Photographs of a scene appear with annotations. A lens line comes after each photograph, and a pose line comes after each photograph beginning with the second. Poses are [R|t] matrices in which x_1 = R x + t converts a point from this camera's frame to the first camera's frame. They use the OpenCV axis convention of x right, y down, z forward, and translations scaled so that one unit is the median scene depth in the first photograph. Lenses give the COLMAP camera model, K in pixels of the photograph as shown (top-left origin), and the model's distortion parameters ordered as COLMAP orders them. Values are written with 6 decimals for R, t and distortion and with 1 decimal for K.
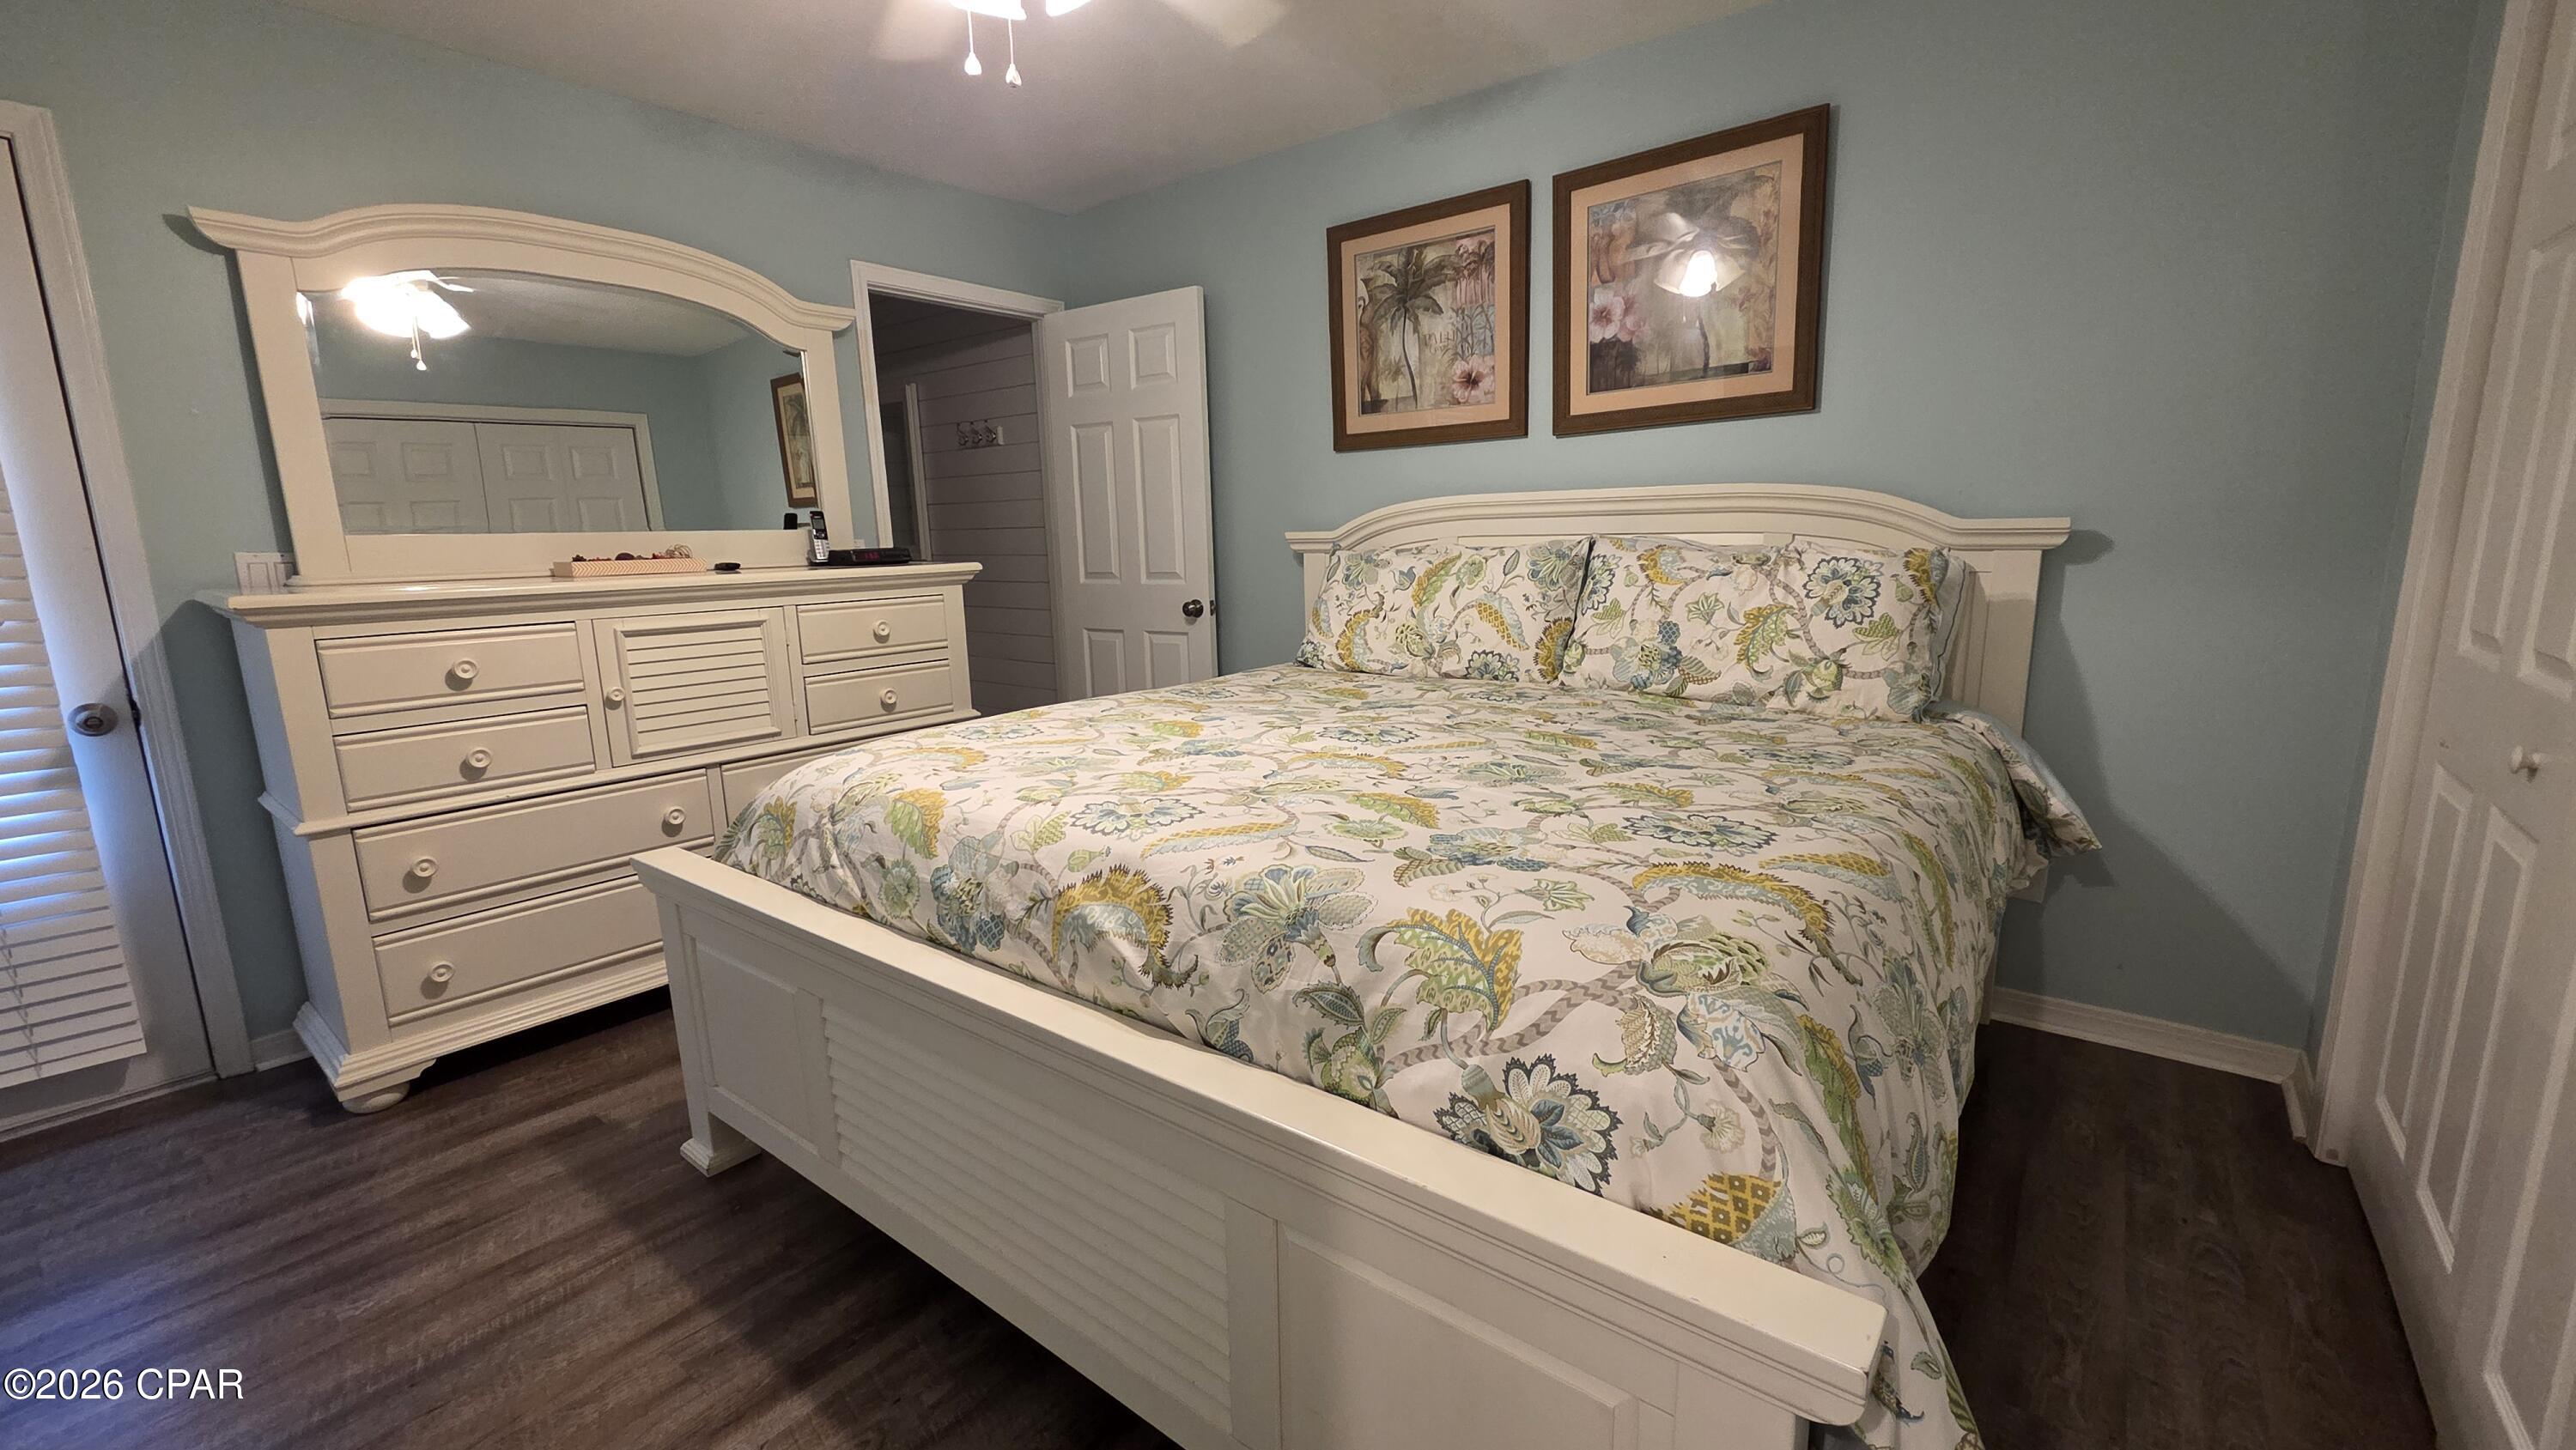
lens RADIAL K [[1006.6, 0, 1249.4], [0, 1006.6, 721.4], [0, 0, 1]] dist [0.102834, -0.000143]
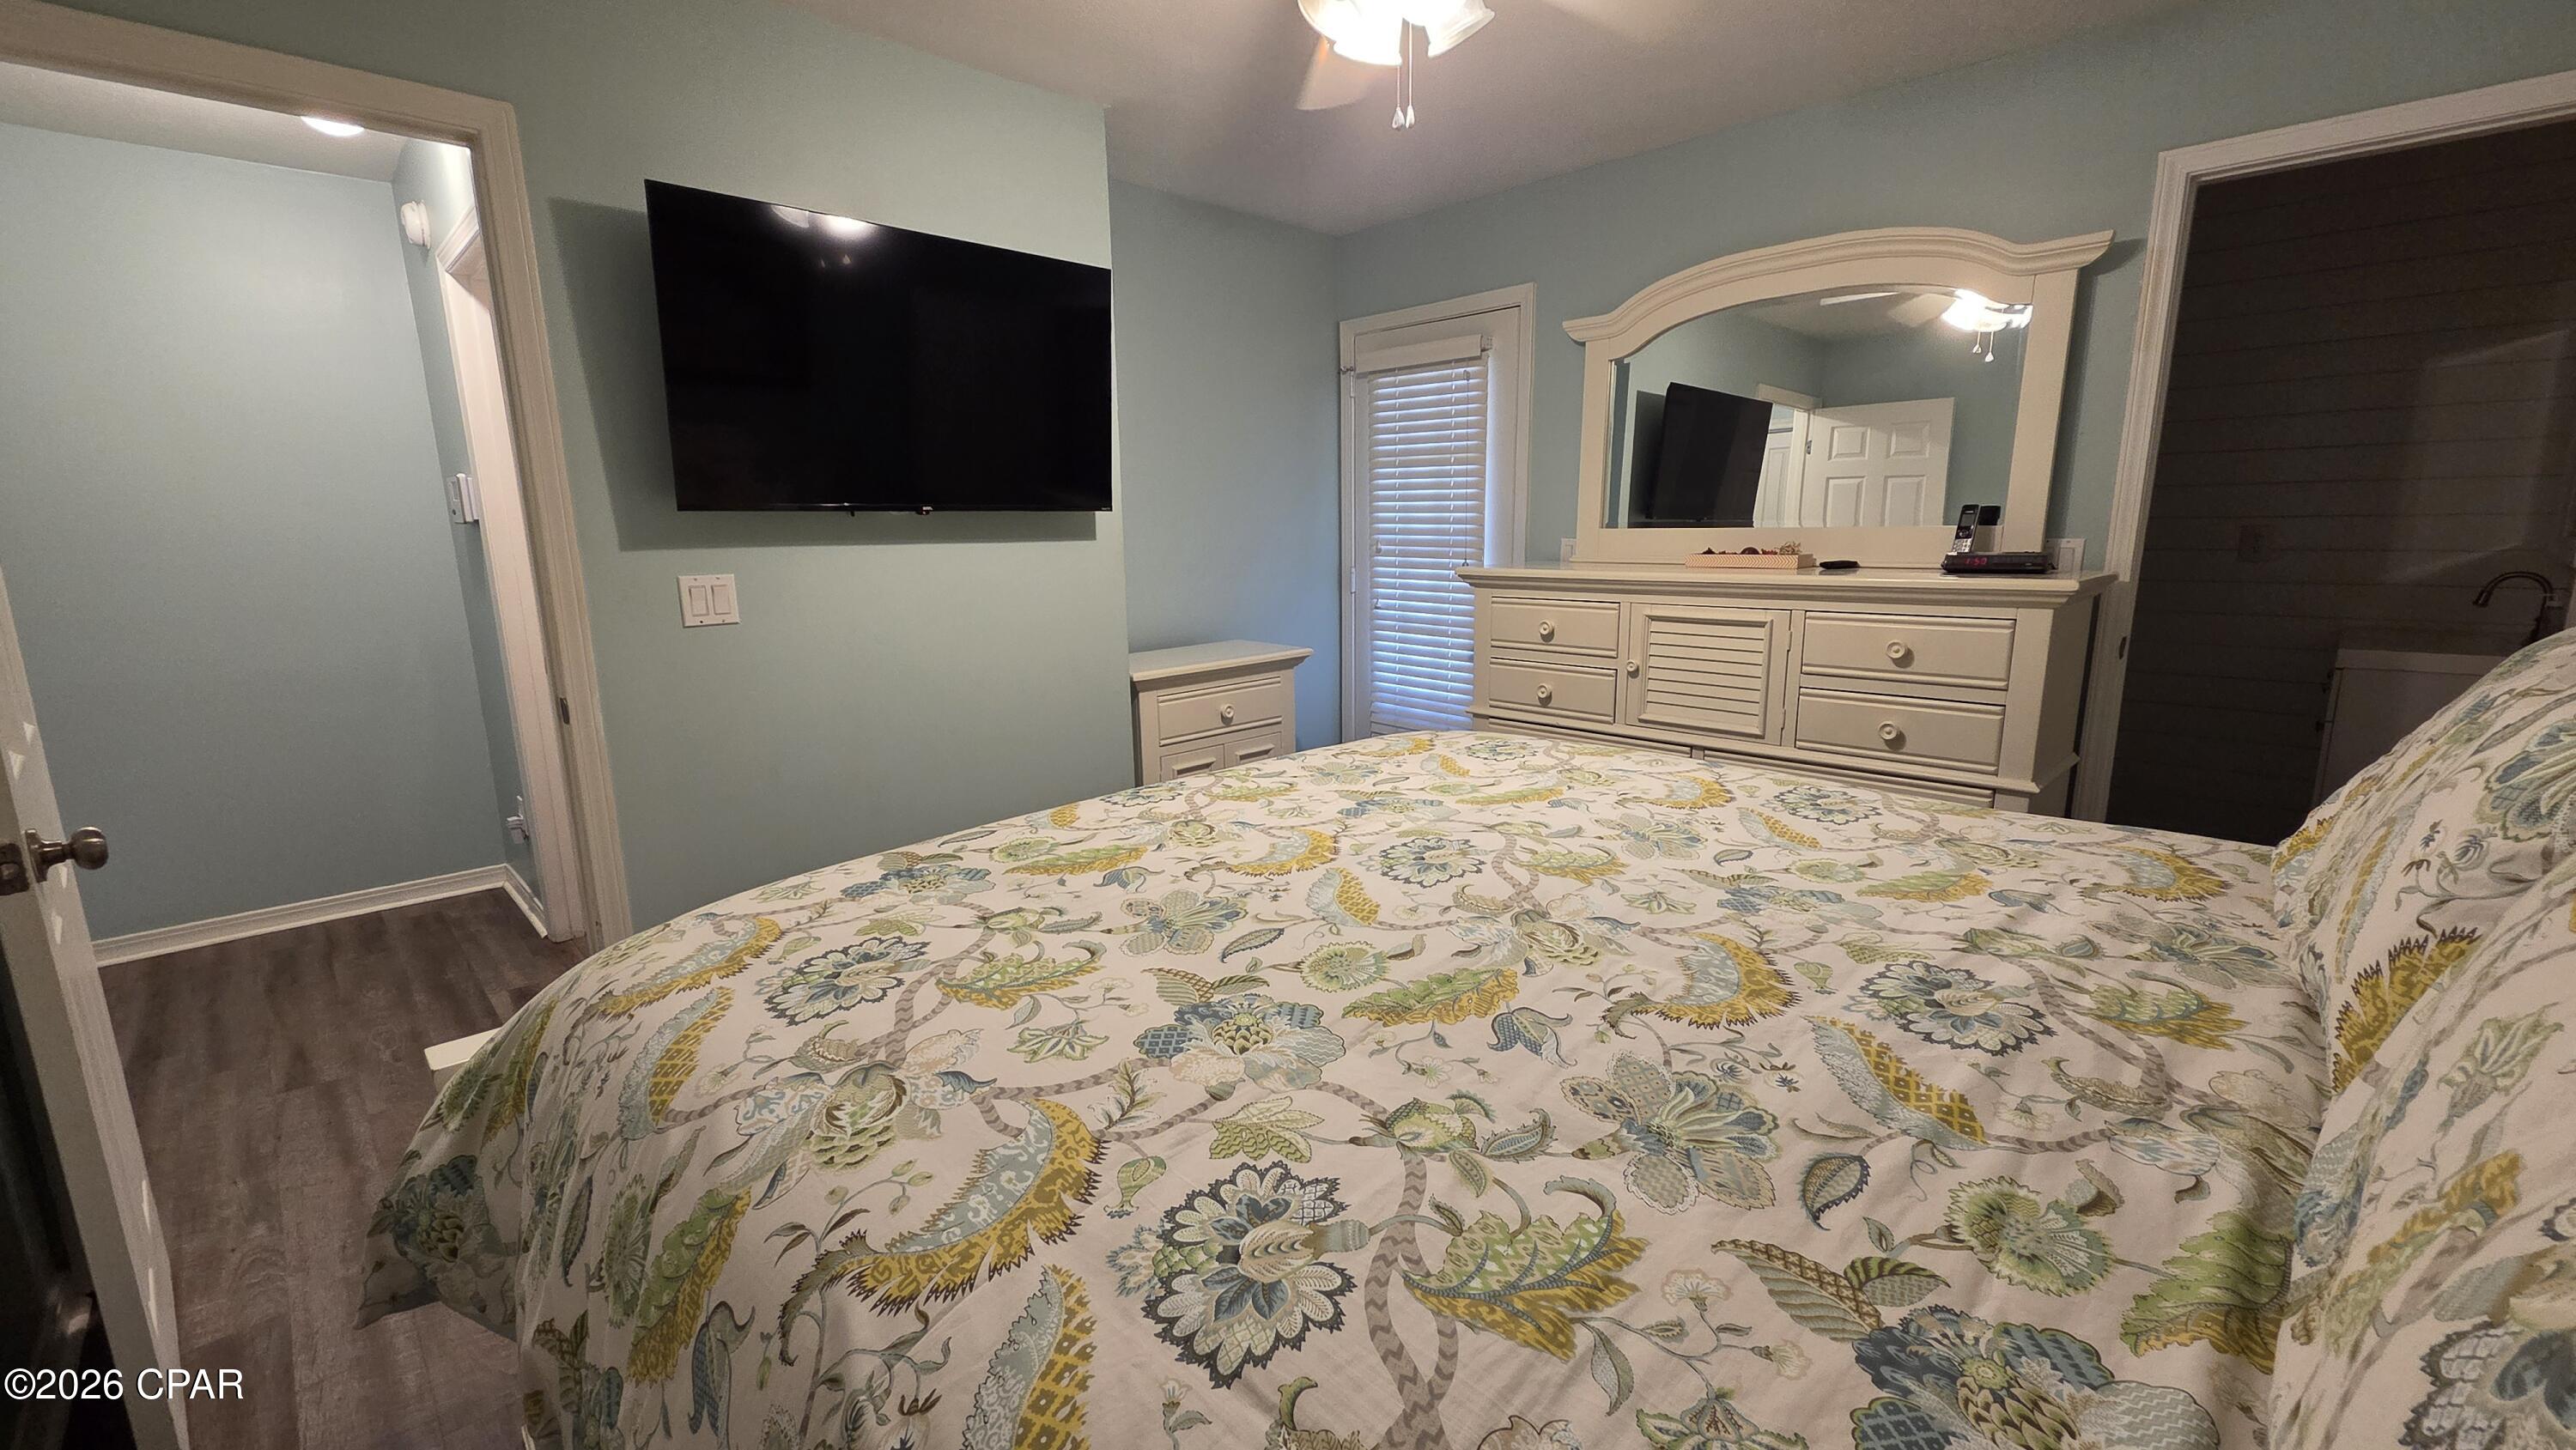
lens RADIAL K [[1042.8, 0, 1288.0], [0, 1042.8, 725.0], [0, 0, 1]] dist [0.000139, -0.001441]
pose [[-0.140097, 0.218726, -0.965677, 0.855590], [-0.163610, 0.956775, 0.240445, -0.253645], [0.976527, 0.191680, -0.098255, 1.019455]]
